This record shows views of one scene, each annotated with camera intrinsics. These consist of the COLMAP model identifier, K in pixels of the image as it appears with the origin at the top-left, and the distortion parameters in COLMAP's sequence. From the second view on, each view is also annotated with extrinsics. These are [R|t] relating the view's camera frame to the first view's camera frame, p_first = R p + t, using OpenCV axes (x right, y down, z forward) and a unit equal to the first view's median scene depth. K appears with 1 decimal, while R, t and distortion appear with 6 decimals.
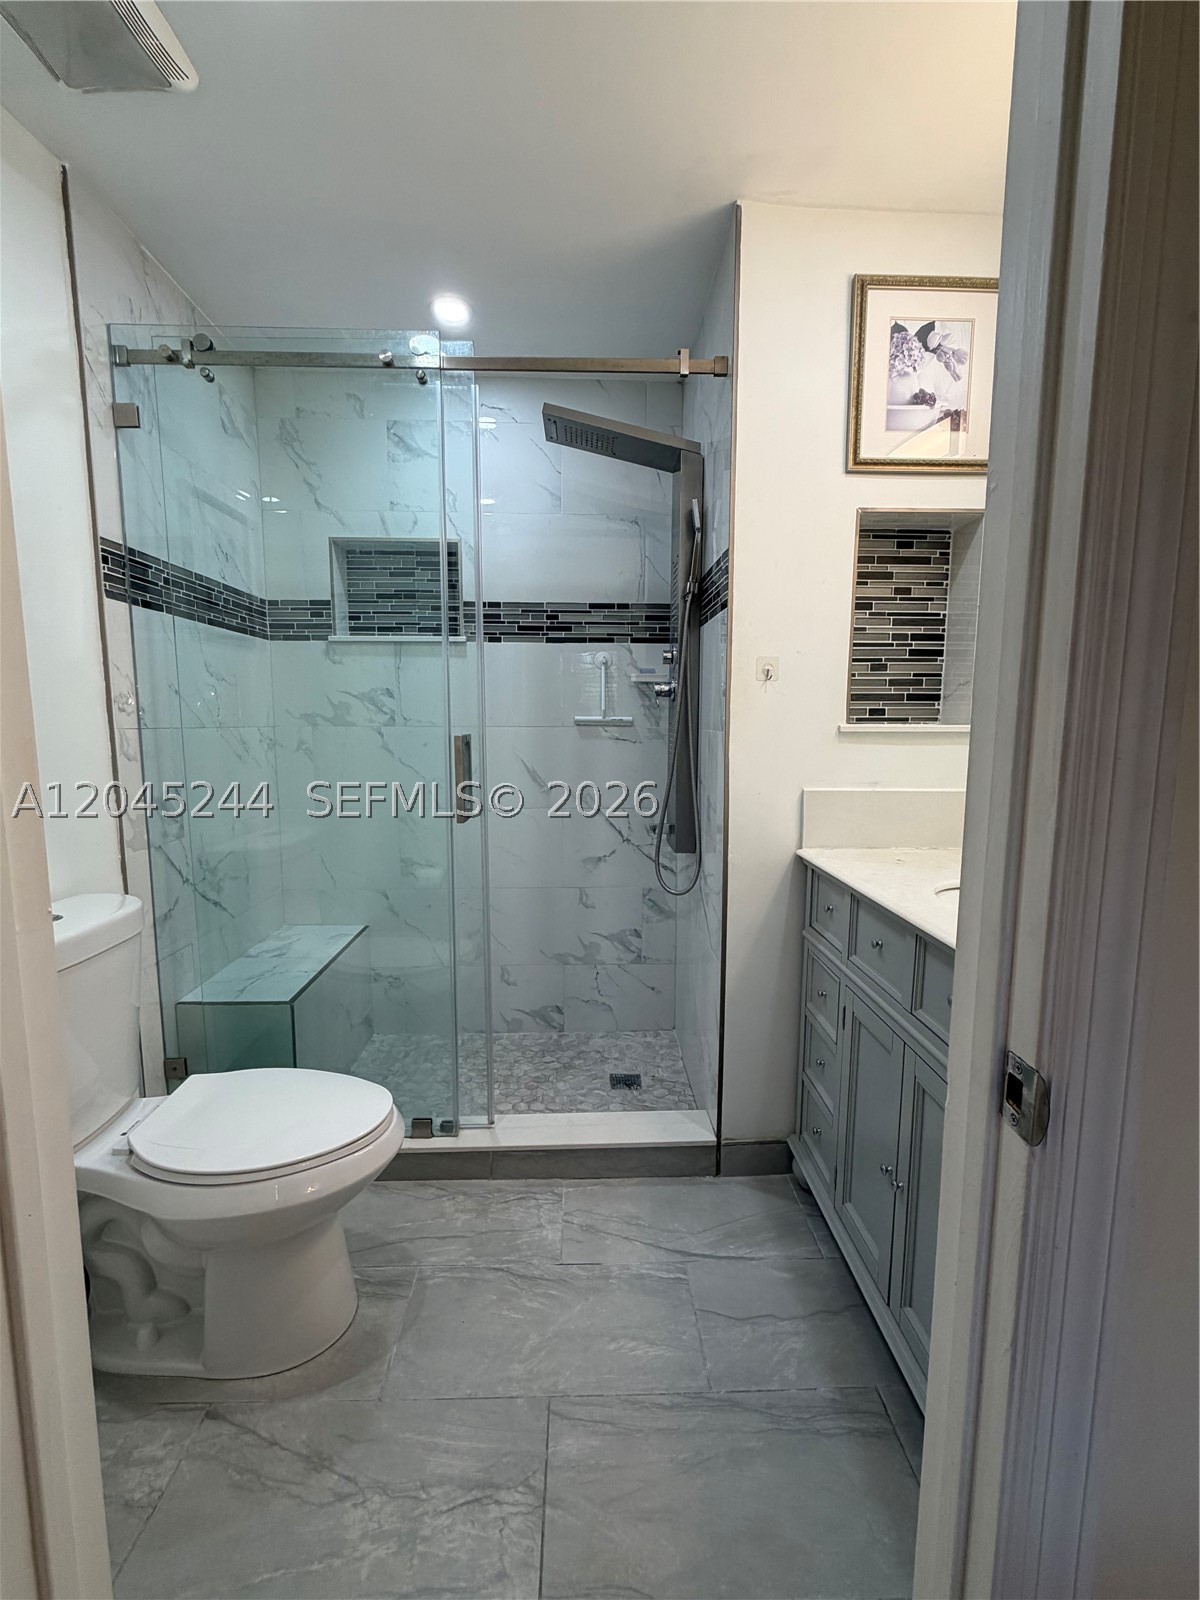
lens RADIAL K [[674.6, 0, 602.8], [0, 674.6, 799.0], [0, 0, 1]] dist [-0.000542, -0.000059]
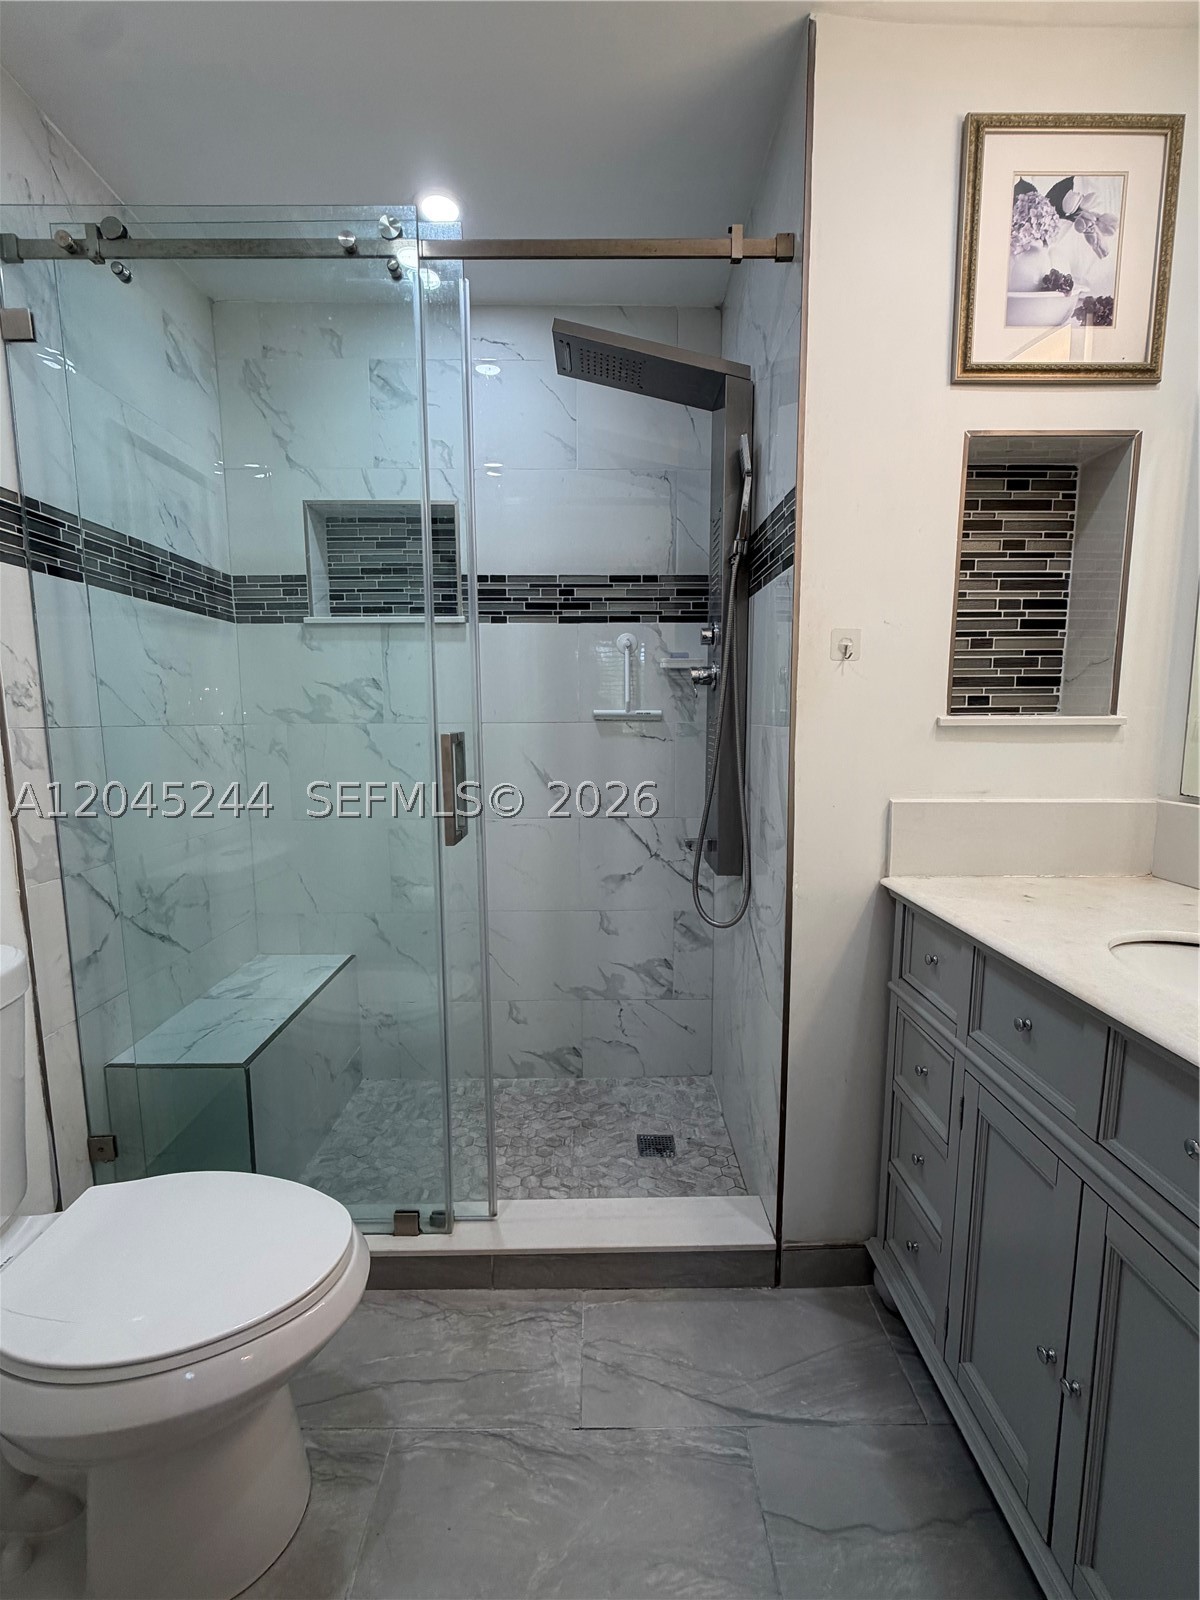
lens RADIAL K [[674.6, 0, 602.8], [0, 674.6, 799.0], [0, 0, 1]] dist [-0.000542, -0.000059]
pose [[0.999691, -0.004028, -0.024526, -0.012859], [0.004177, 0.999973, 0.006020, -0.020858], [0.024501, -0.006120, 0.999681, 0.204605]]
